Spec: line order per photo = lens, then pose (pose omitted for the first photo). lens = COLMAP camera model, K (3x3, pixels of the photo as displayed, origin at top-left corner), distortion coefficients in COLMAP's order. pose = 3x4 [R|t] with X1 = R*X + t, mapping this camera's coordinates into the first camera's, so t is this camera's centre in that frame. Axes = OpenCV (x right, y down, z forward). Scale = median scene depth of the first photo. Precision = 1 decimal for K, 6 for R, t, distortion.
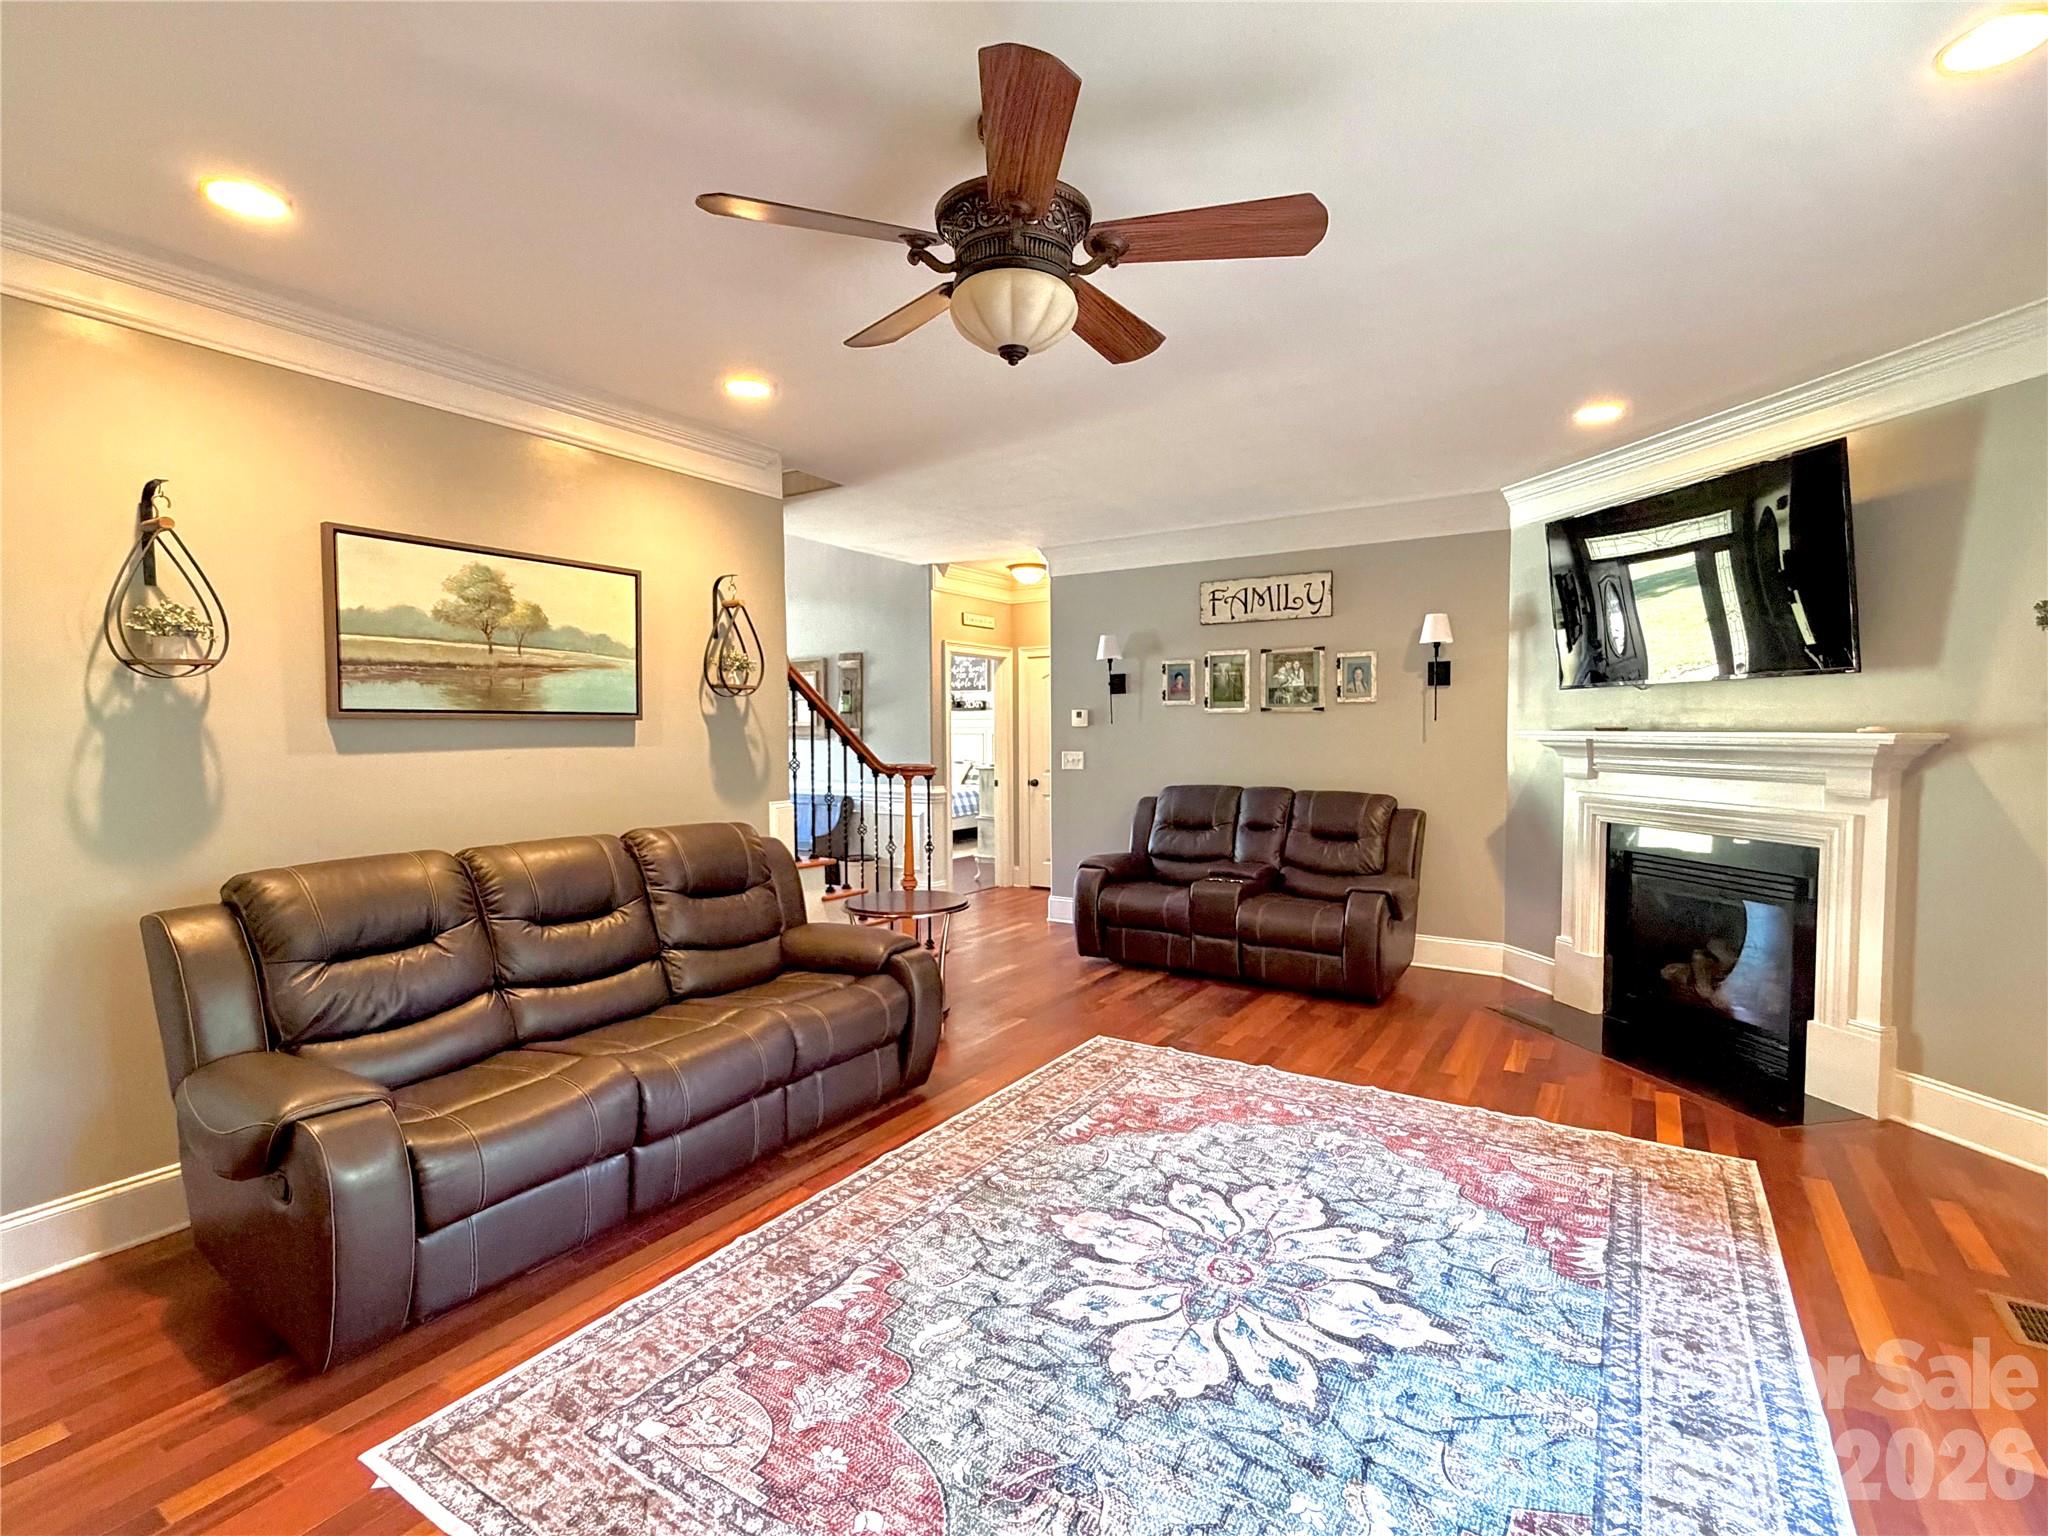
lens RADIAL K [[968.9, 0, 1019.7], [0, 968.9, 777.0], [0, 0, 1]] dist [-0.000054, -0.000088]
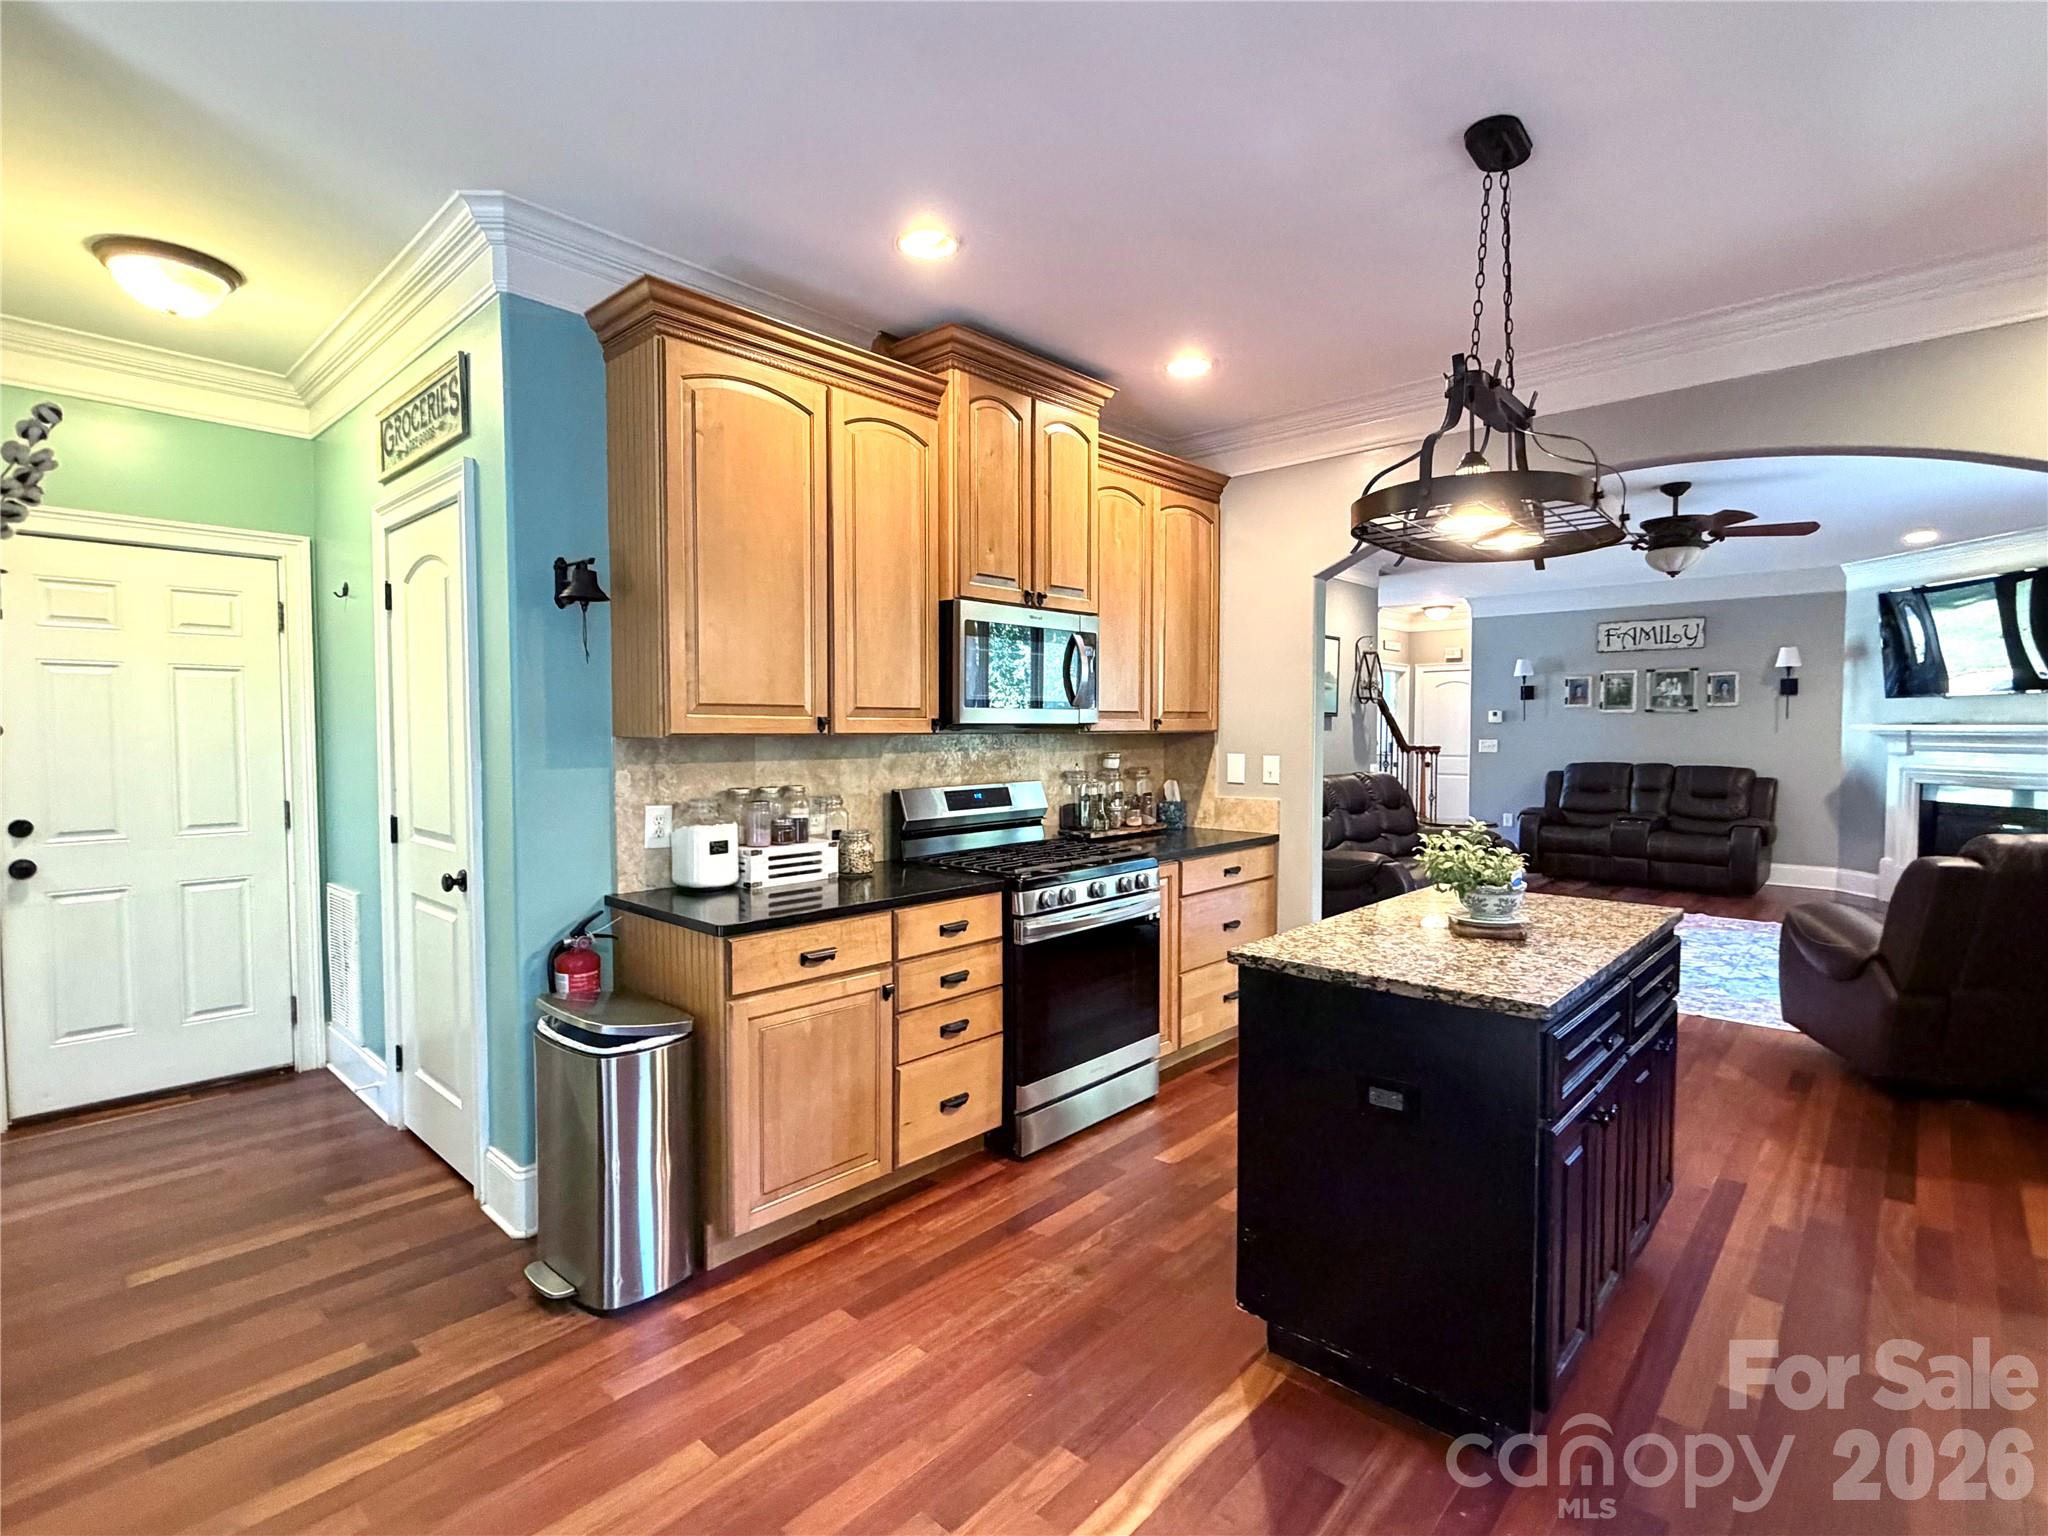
lens RADIAL K [[986.2, 0, 1024.0], [0, 986.2, 768.0], [0, 0, 1]] dist [-0.003153, -0.000055]
pose [[0.984253, 0.013045, -0.176284, -0.438348], [-0.014898, 0.999847, -0.009191, 0.047203], [0.176137, 0.011672, 0.984297, -0.666747]]
